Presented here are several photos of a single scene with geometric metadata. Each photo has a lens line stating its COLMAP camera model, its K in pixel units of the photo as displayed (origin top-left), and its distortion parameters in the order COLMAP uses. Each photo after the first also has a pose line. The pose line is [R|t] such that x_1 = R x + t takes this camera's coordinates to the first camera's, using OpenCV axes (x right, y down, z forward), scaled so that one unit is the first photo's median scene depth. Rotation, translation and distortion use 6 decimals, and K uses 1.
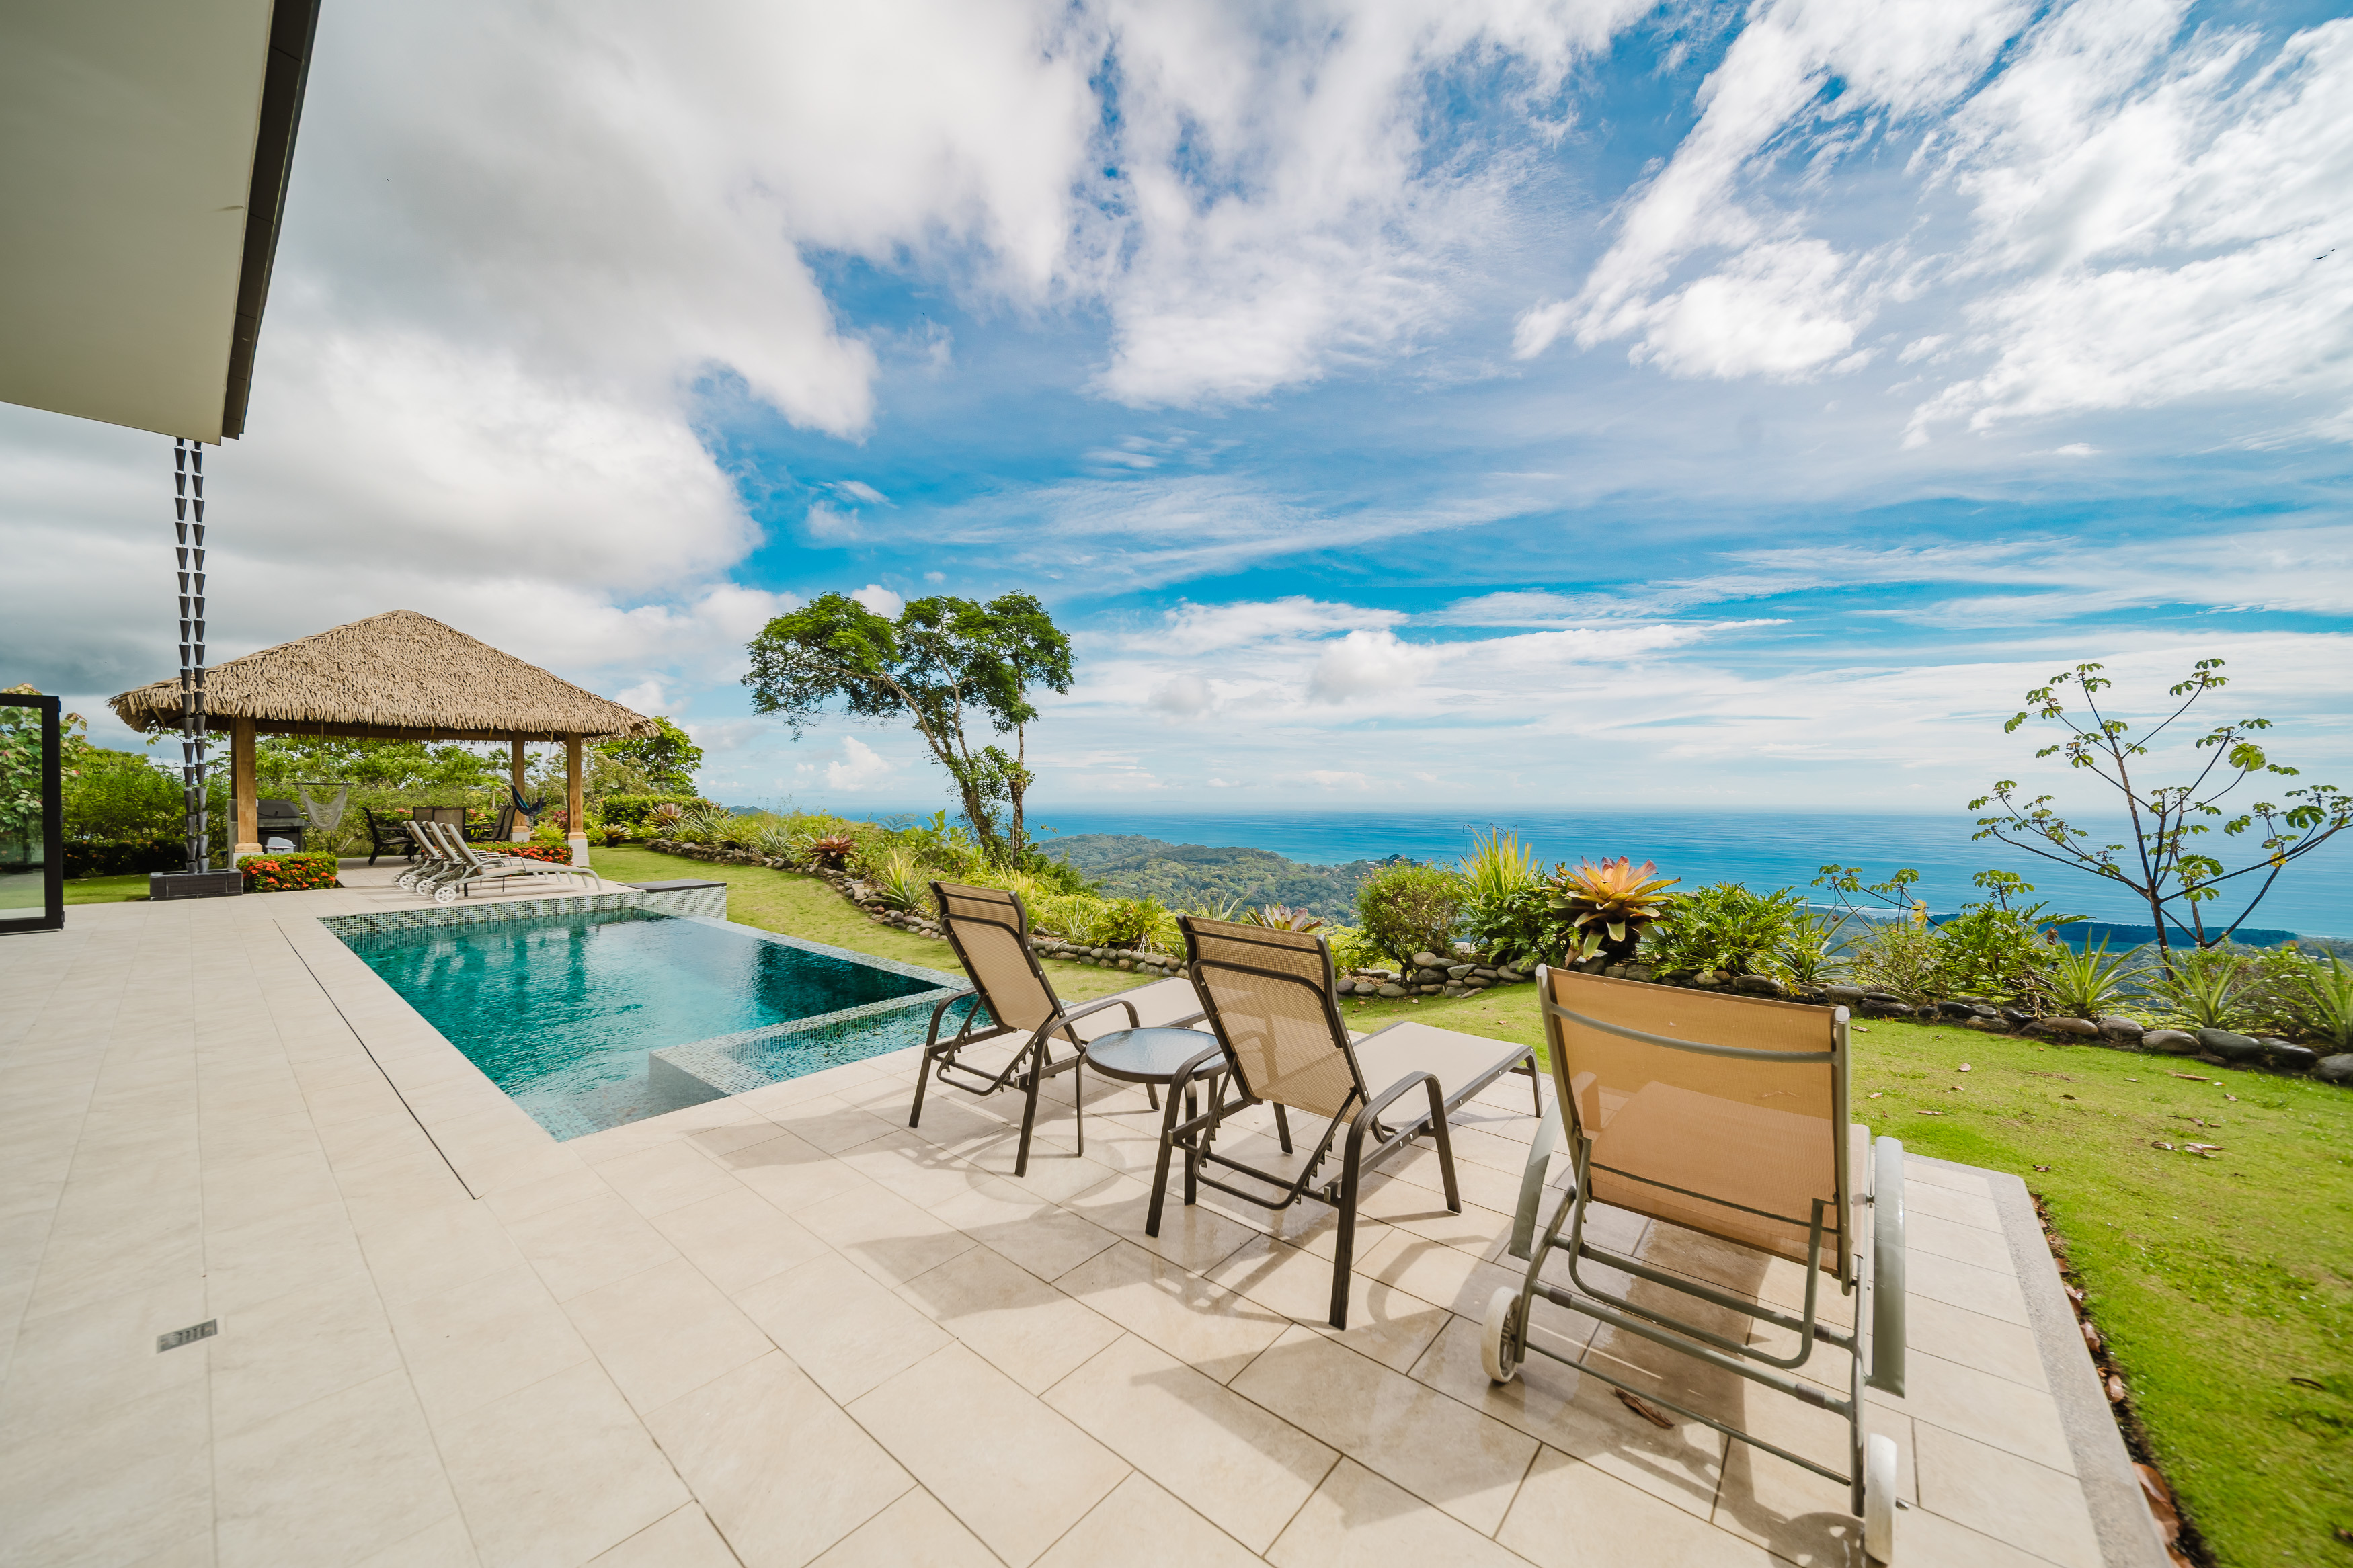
lens RADIAL K [[830.2, 0, 1175.0], [0, 830.2, 791.0], [0, 0, 1]] dist [0.001744, 0.000225]
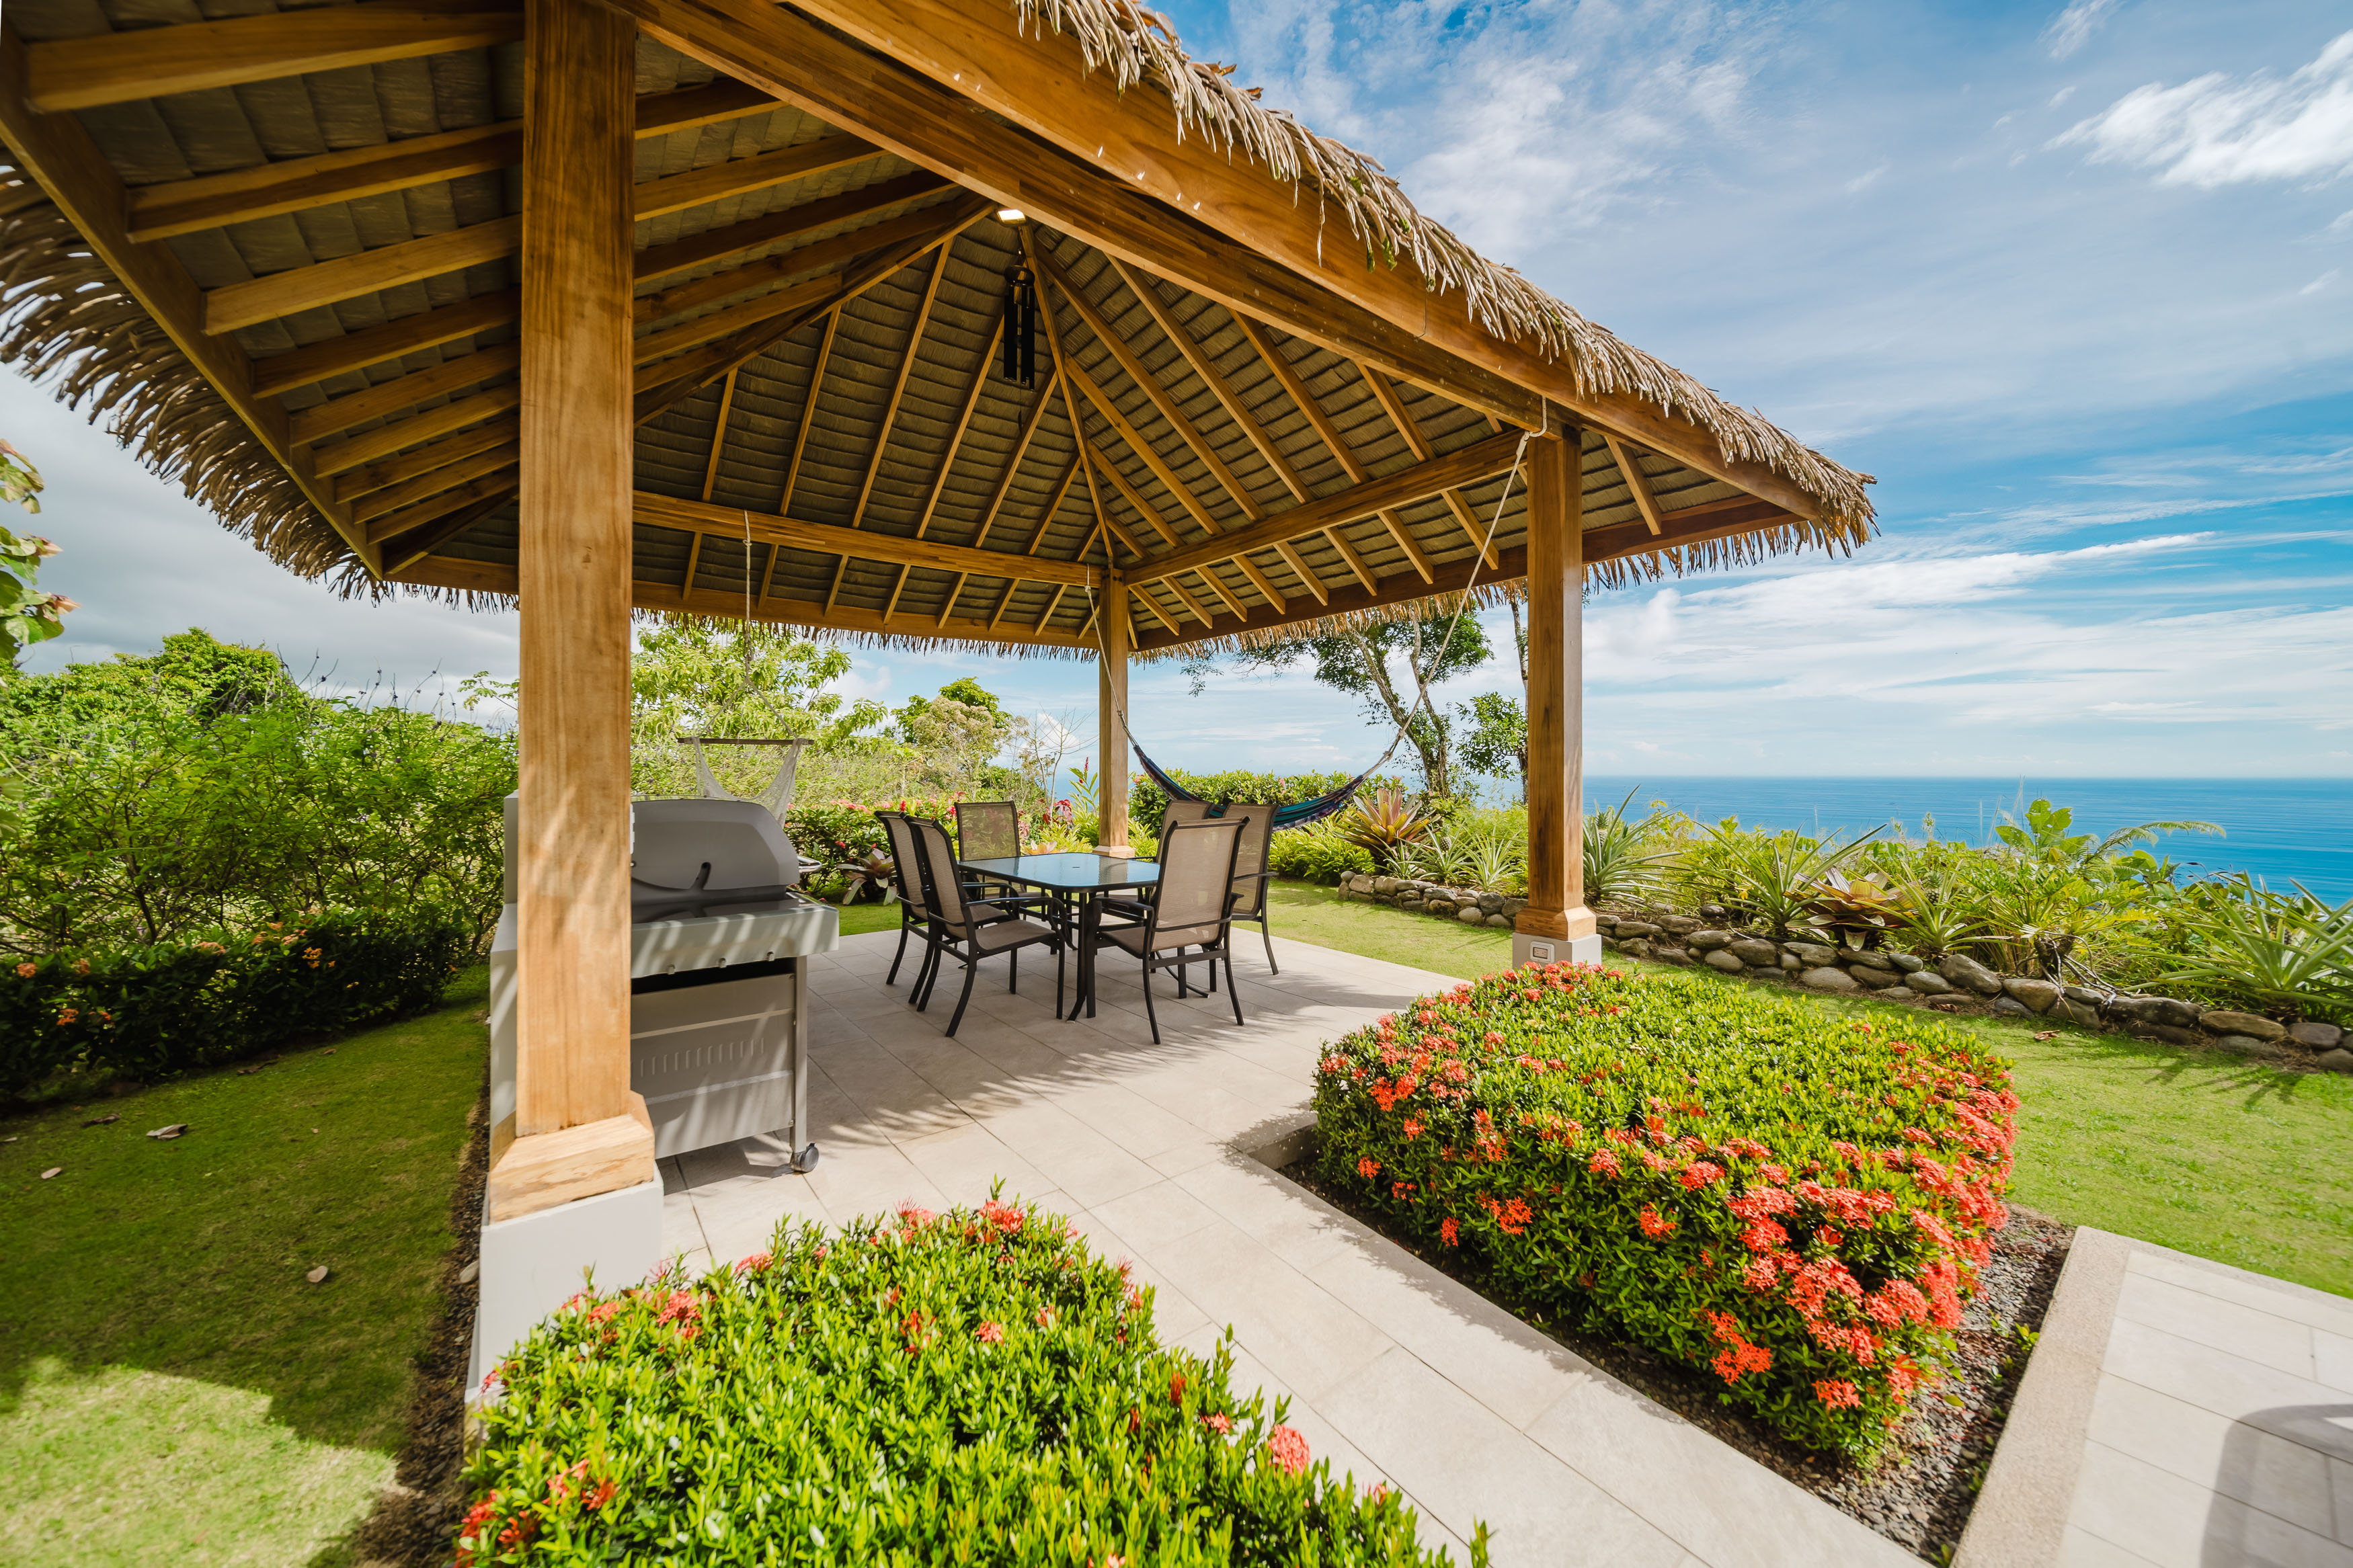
lens RADIAL K [[830.2, 0, 1175.0], [0, 830.2, 791.0], [0, 0, 1]] dist [0.001744, 0.000225]
pose [[0.975758, 0.002685, -0.218836, -0.303071], [0.004392, 0.999483, 0.031849, 0.000742], [0.218808, -0.032038, 0.975242, 0.272516]]
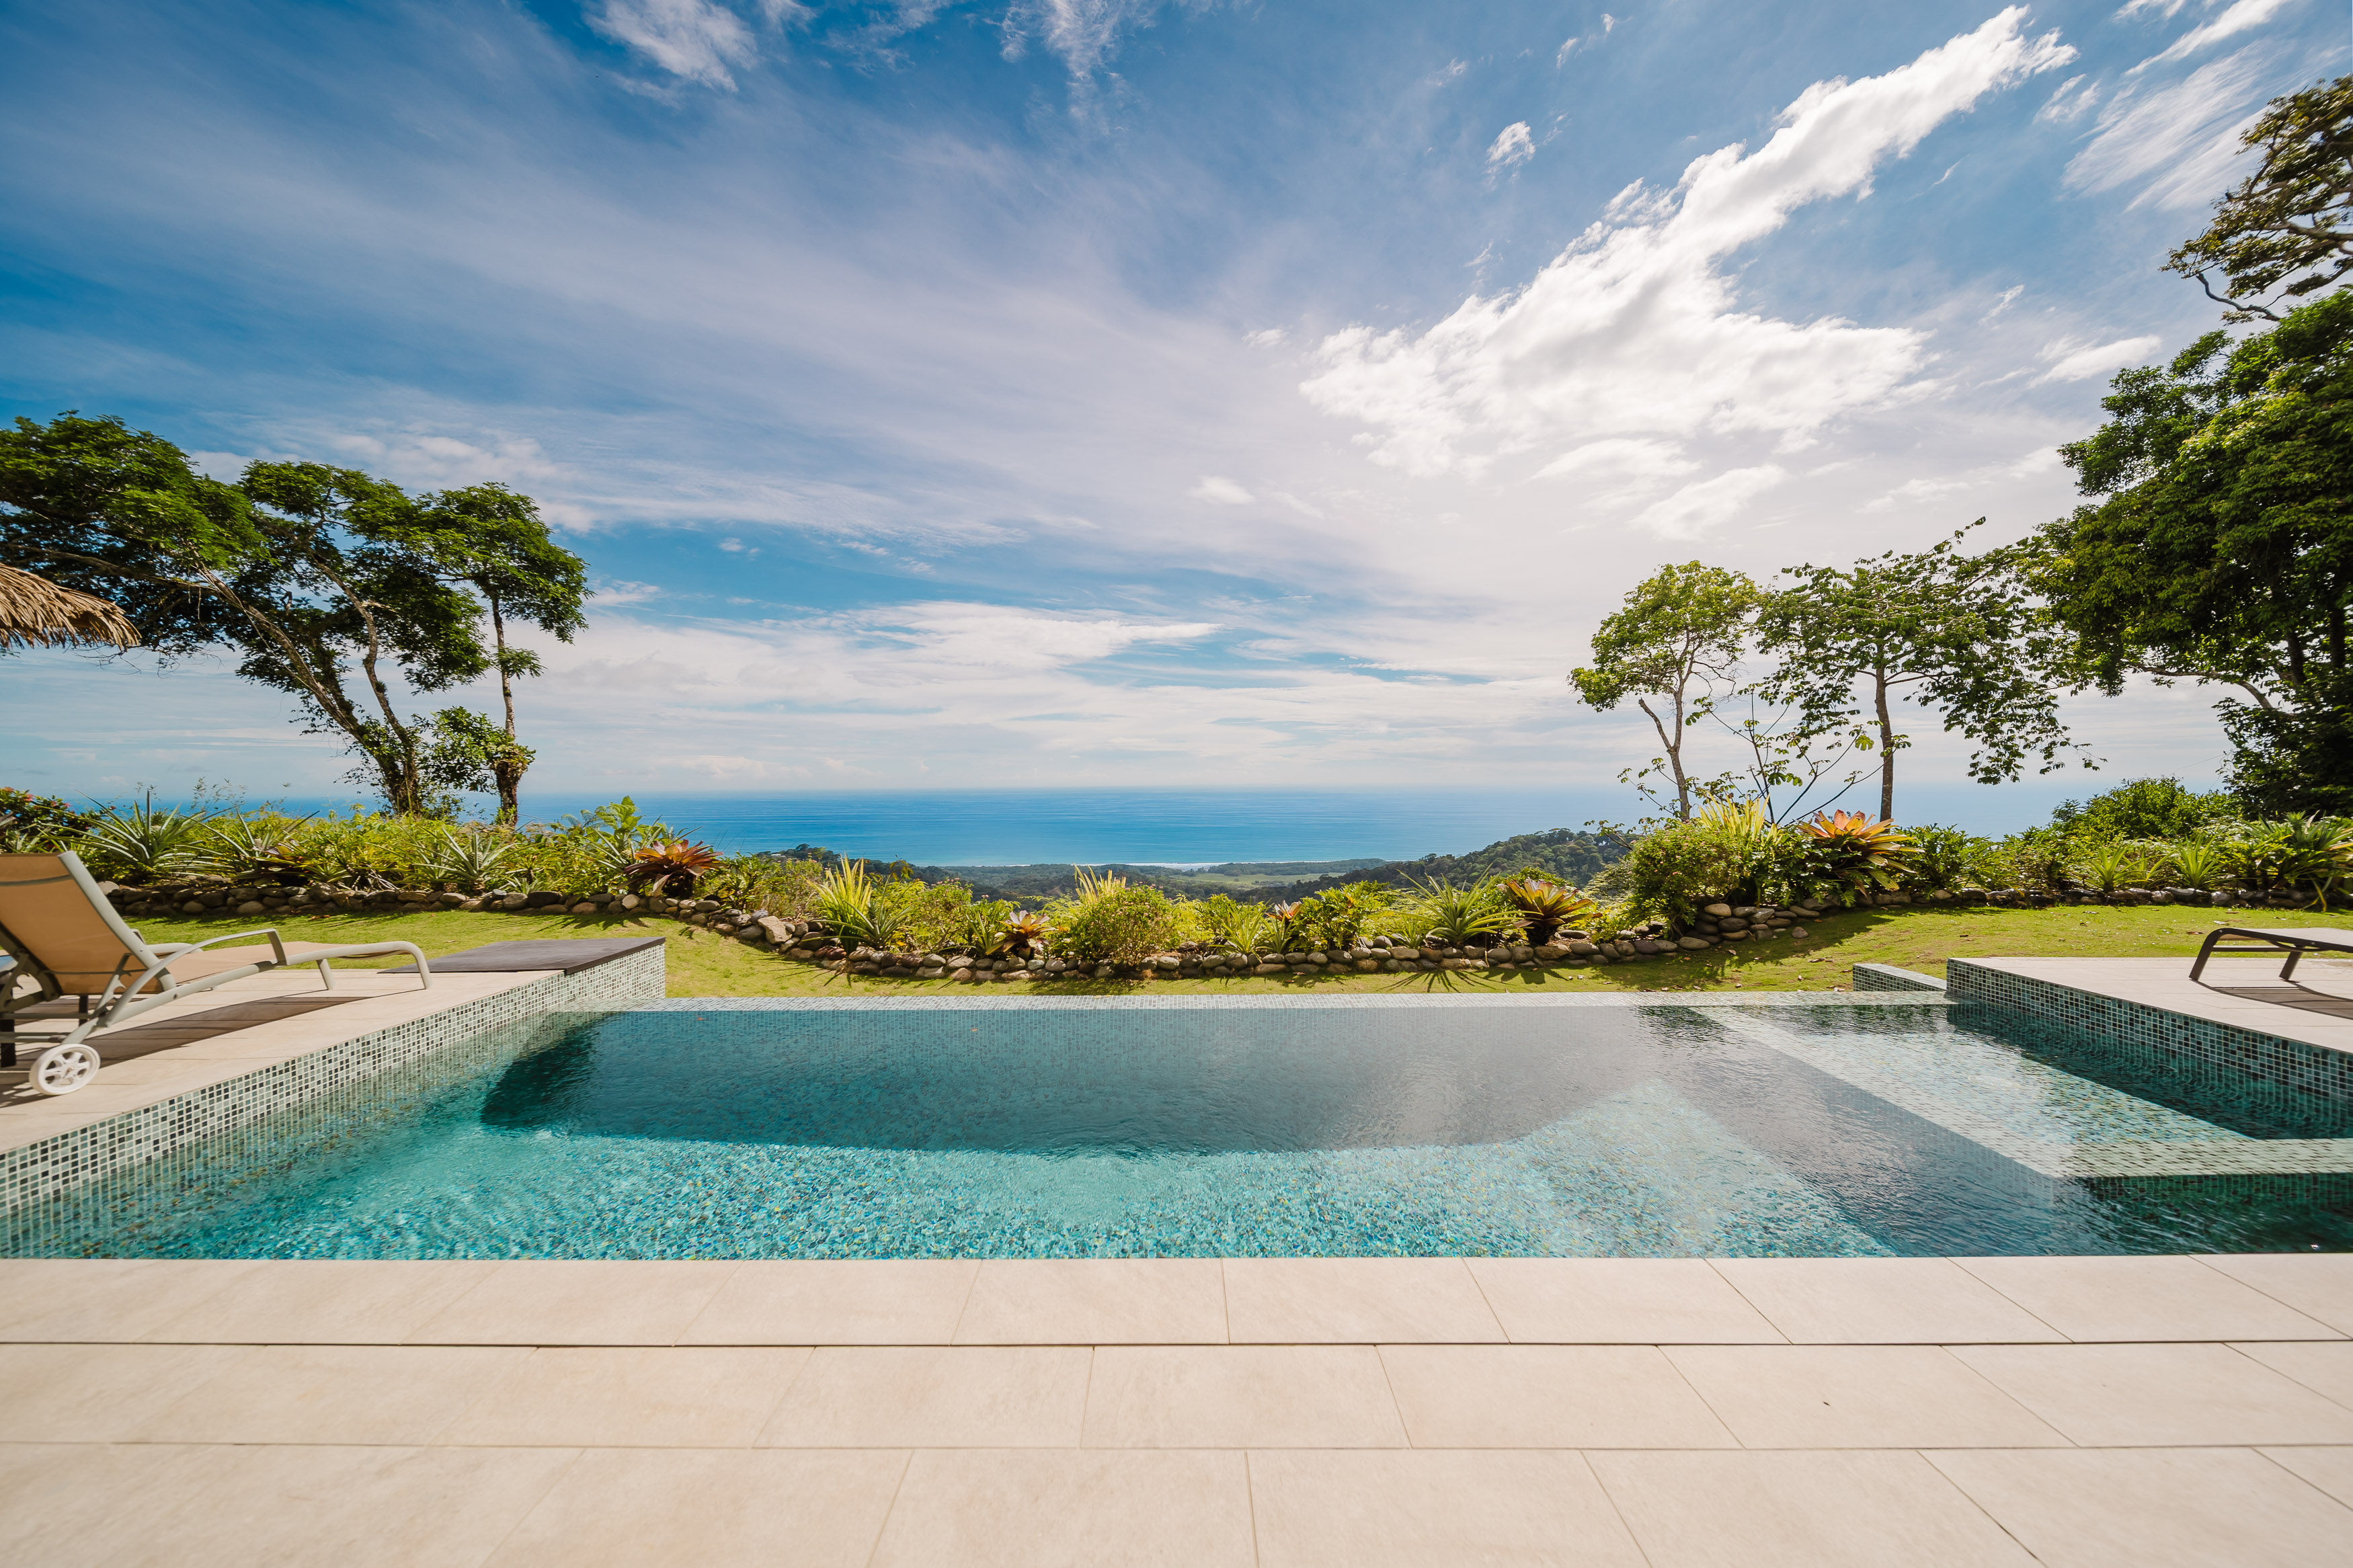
lens RADIAL K [[824.3, 0, 1176.5], [0, 824.3, 784.0], [0, 0, 1]] dist [-0.008964, 0.000260]
pose [[0.771170, -0.011736, 0.636521, -0.183840], [0.006514, 0.999923, 0.010544, 0.002991], [-0.636596, -0.003984, 0.771187, 0.117380]]
